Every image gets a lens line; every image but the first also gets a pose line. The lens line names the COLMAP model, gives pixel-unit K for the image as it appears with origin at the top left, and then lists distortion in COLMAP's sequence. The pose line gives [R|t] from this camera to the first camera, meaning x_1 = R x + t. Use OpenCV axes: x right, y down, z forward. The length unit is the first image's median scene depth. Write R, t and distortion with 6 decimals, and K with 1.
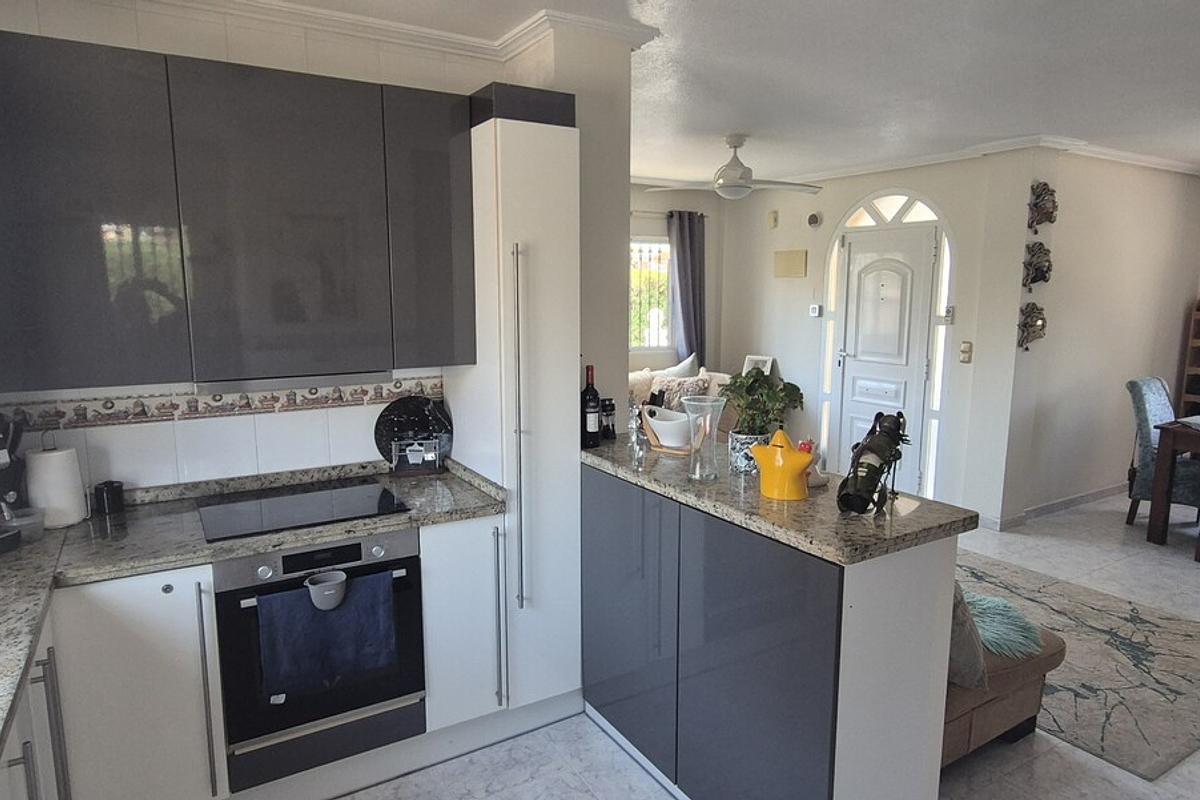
lens RADIAL K [[735.7, 0, 611.8], [0, 735.7, 403.7], [0, 0, 1]] dist [0.002191, -0.001511]
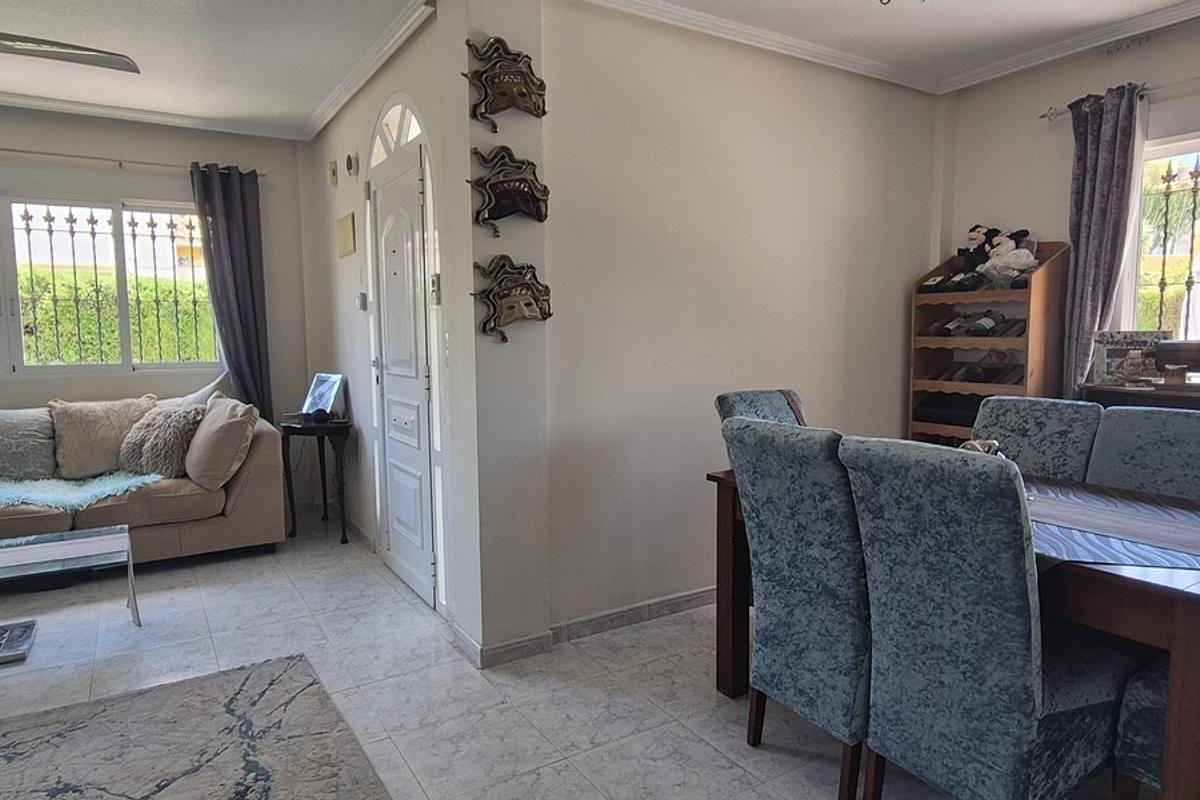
lens RADIAL K [[735.7, 0, 611.8], [0, 735.7, 403.7], [0, 0, 1]] dist [0.002191, -0.001511]
pose [[0.999890, -0.012185, 0.008428, 0.598347], [0.012682, 0.998020, -0.061609, 0.009392], [-0.007661, 0.061709, 0.998065, 0.415493]]
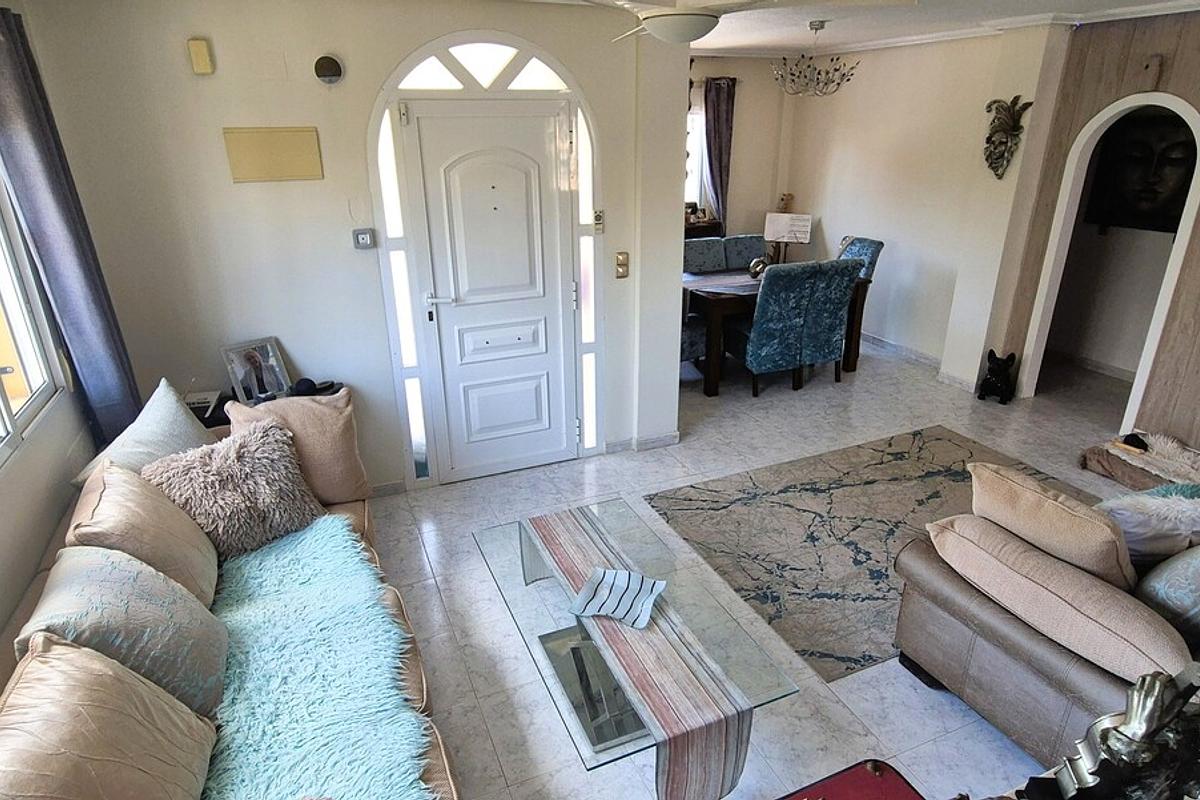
lens RADIAL K [[689.4, 0, 600.0], [0, 689.4, 400.0], [0, 0, 1]] dist [0.001051, -0.000433]
pose [[0.160537, -0.363209, 0.917773, -0.287687], [0.171576, 0.925946, 0.336431, -0.193171], [-0.972003, 0.103458, 0.210967, 0.868428]]
